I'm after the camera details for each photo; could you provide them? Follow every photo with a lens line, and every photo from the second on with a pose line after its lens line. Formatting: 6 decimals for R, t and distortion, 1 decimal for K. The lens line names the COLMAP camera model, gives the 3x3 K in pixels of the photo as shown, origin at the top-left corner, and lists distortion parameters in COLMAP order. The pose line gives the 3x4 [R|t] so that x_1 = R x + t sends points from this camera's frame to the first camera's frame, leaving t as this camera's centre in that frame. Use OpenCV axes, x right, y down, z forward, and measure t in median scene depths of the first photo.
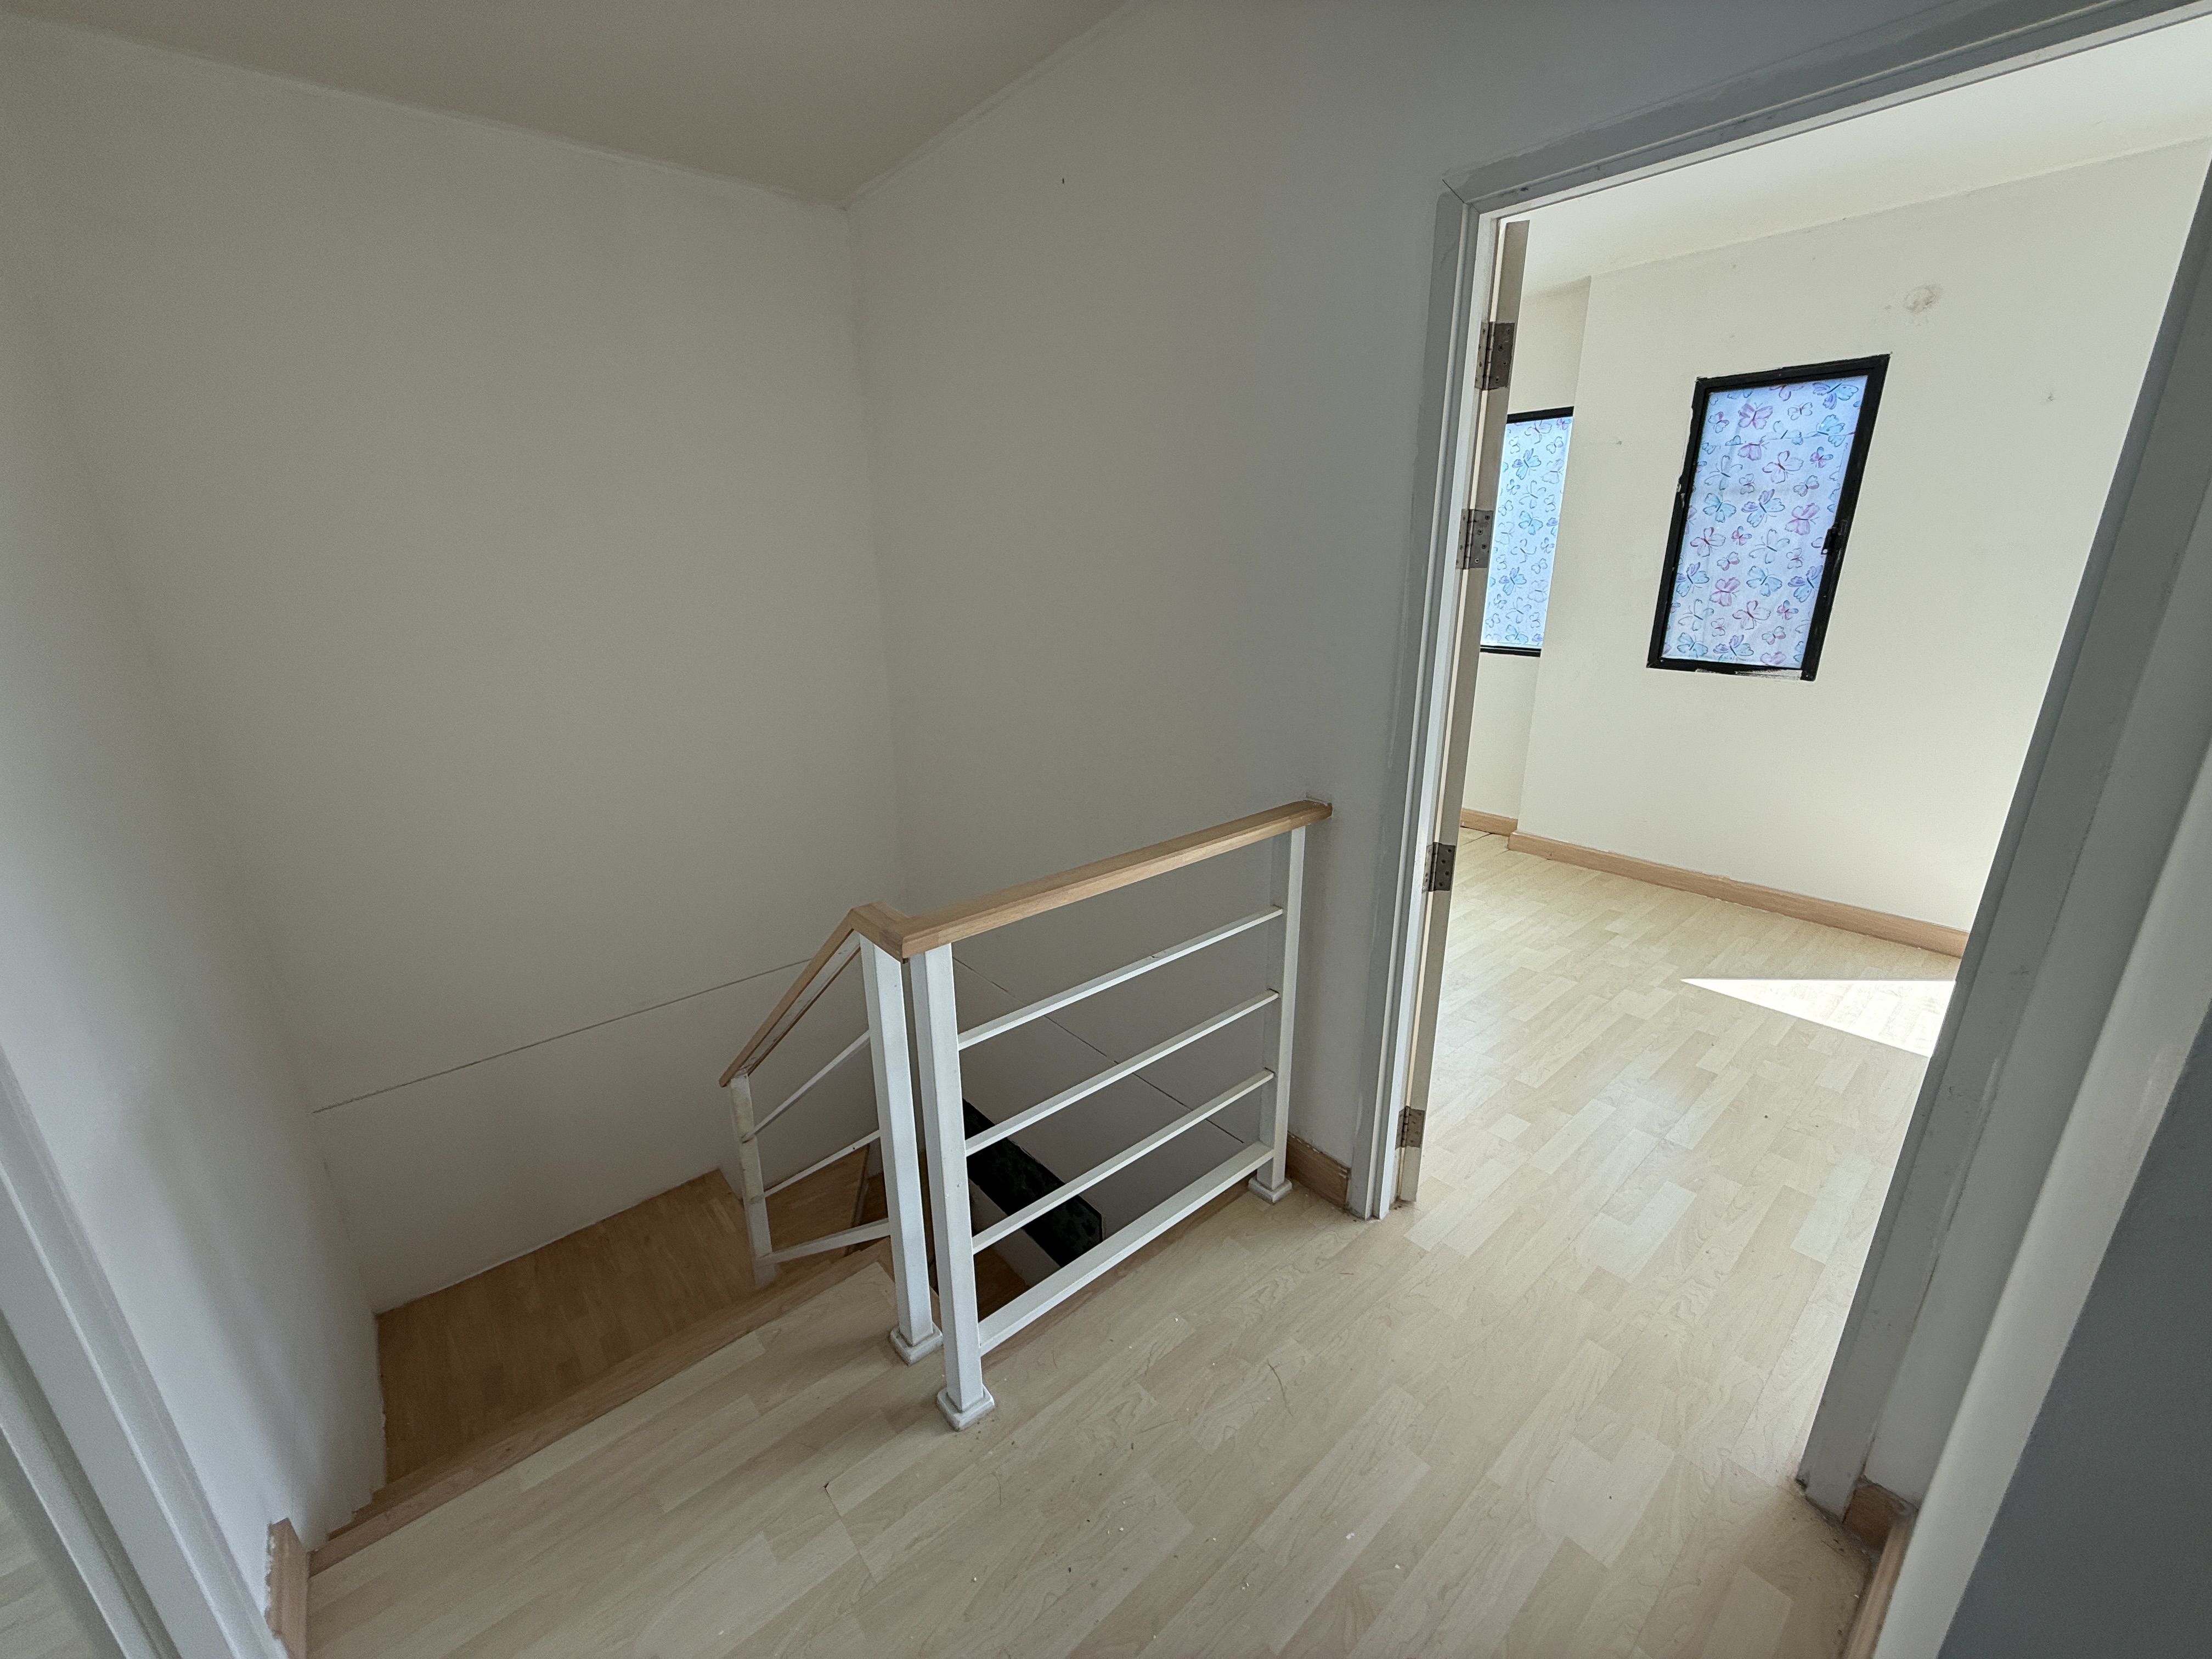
lens RADIAL K [[883.0, 0, 1100.6], [0, 883.0, 829.5], [0, 0, 1]] dist [0.004325, 0.000740]
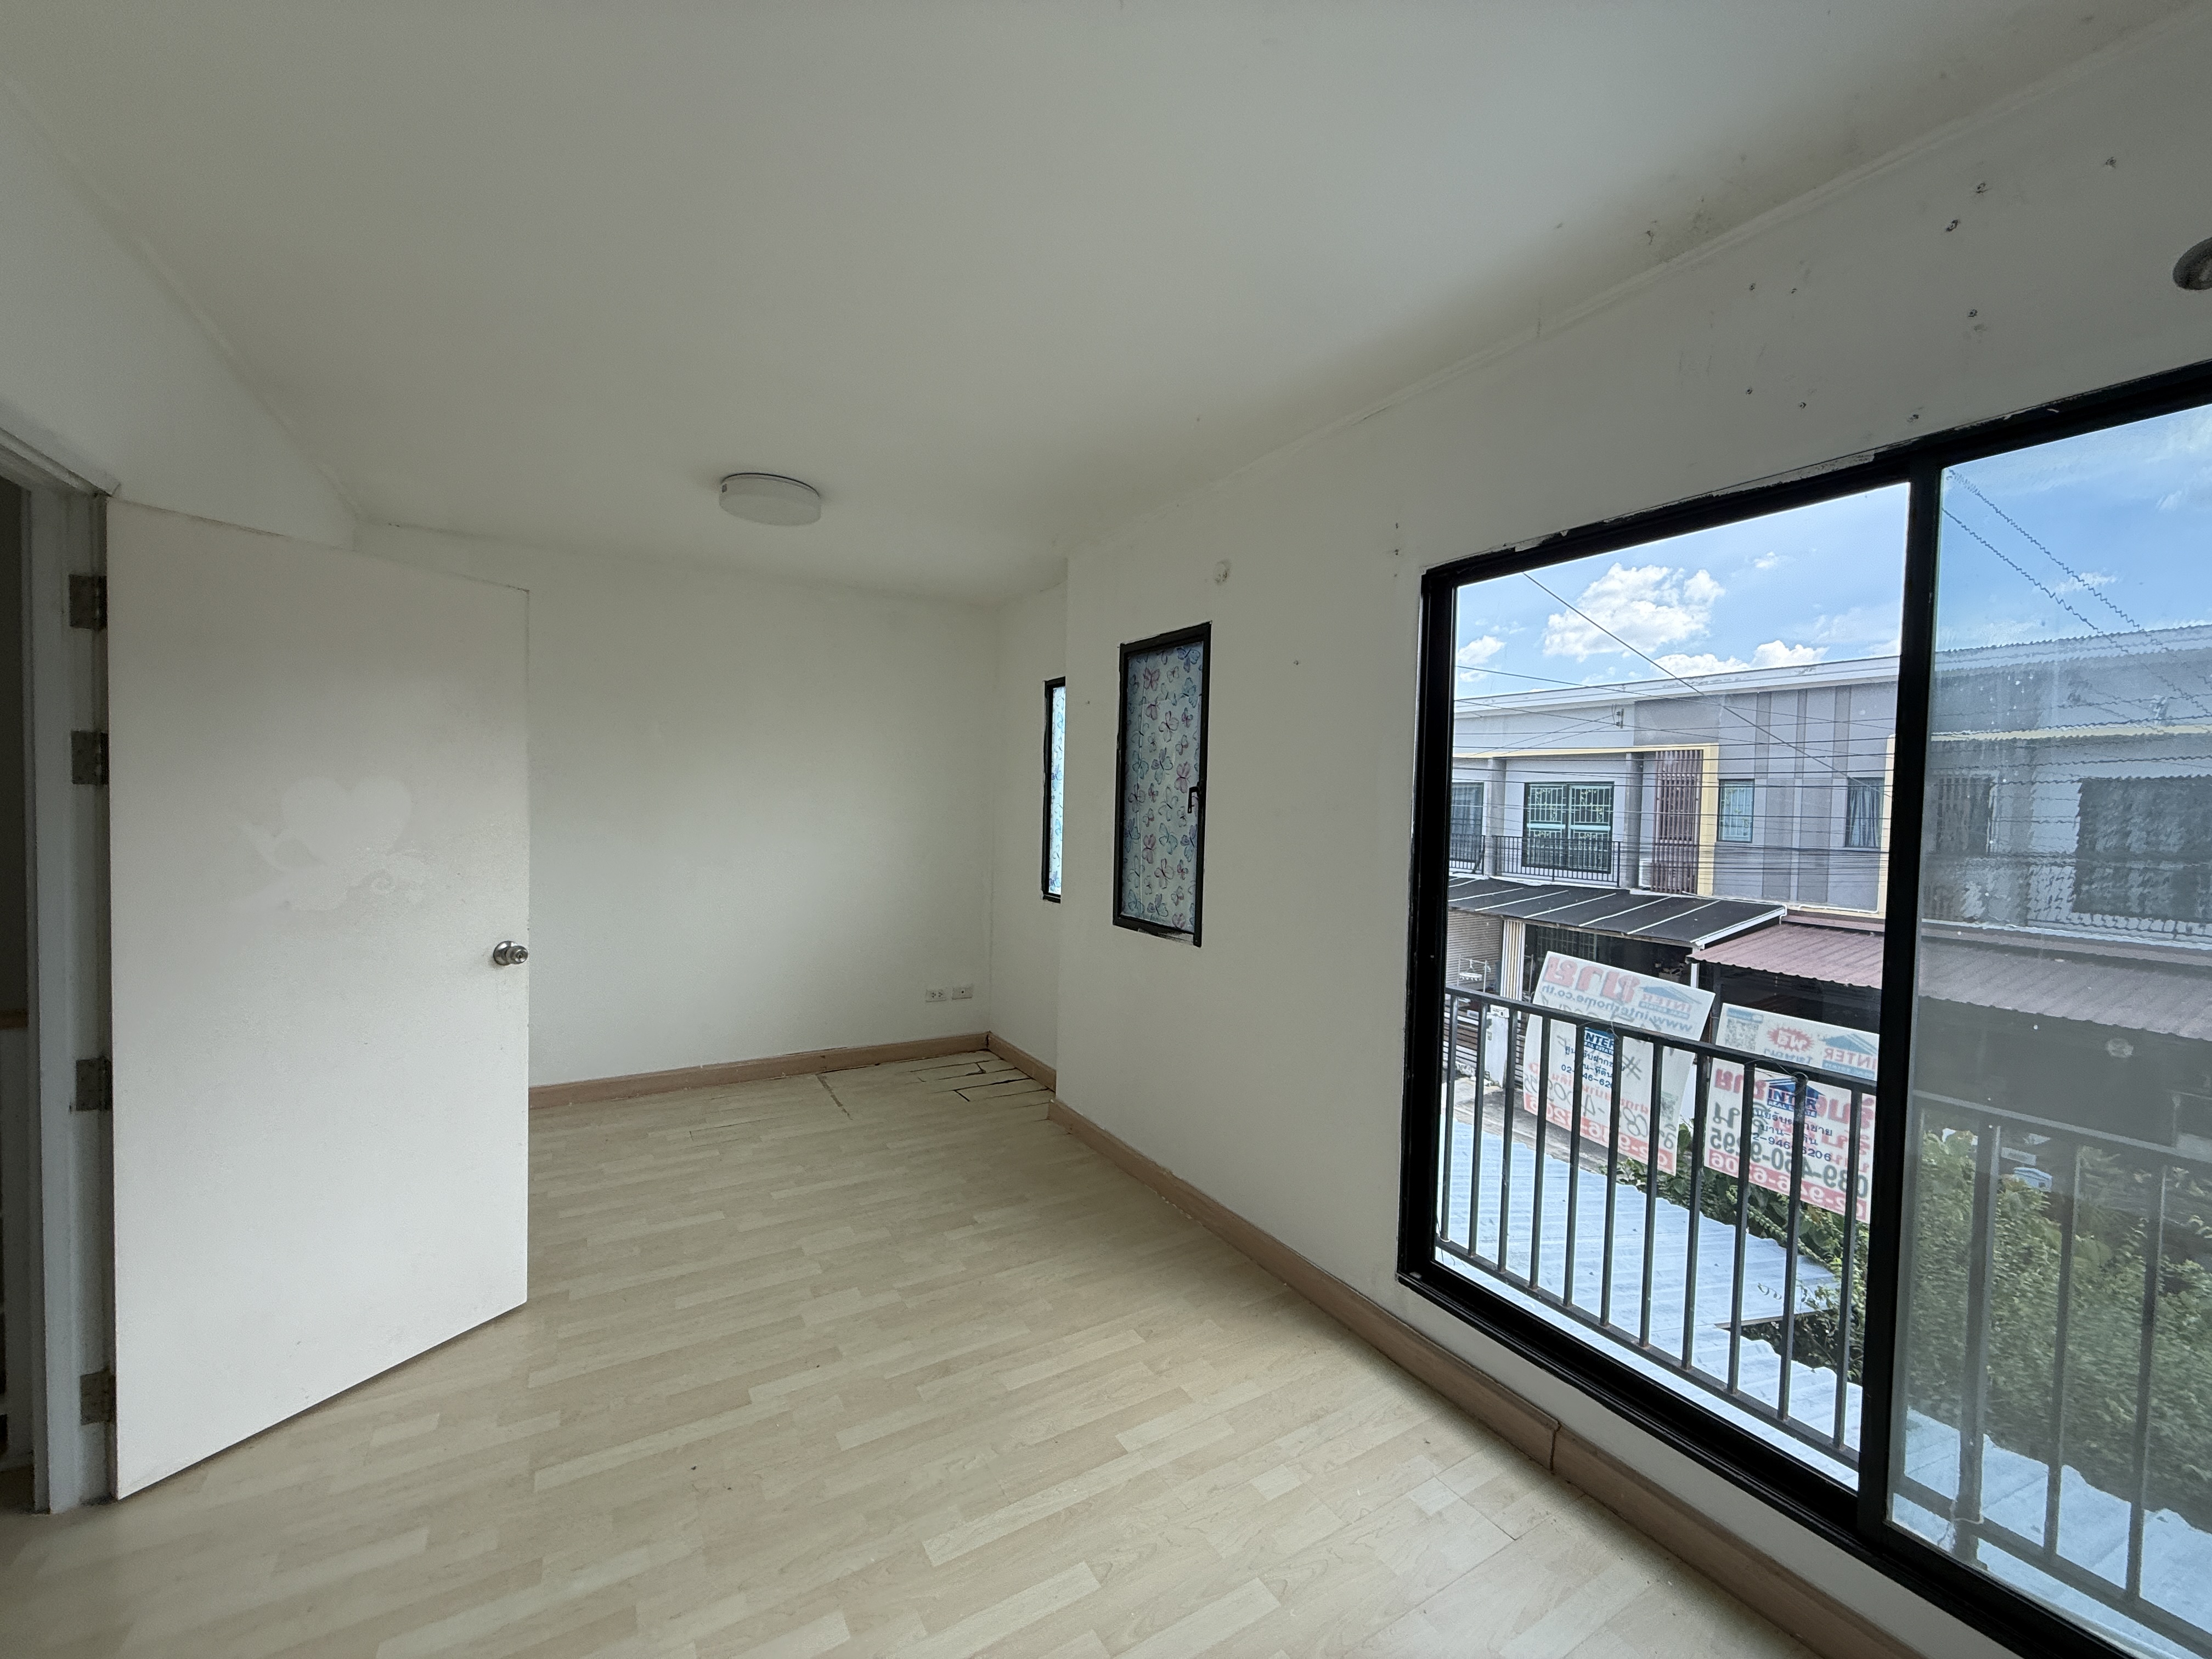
lens RADIAL K [[883.0, 0, 1103.9], [0, 883.0, 832.6], [0, 0, 1]] dist [0.004325, 0.000740]
pose [[0.984396, 0.043722, -0.170447, 0.848243], [-0.088230, 0.960719, -0.263124, -0.033321], [0.152248, 0.274057, 0.949586, 0.094167]]
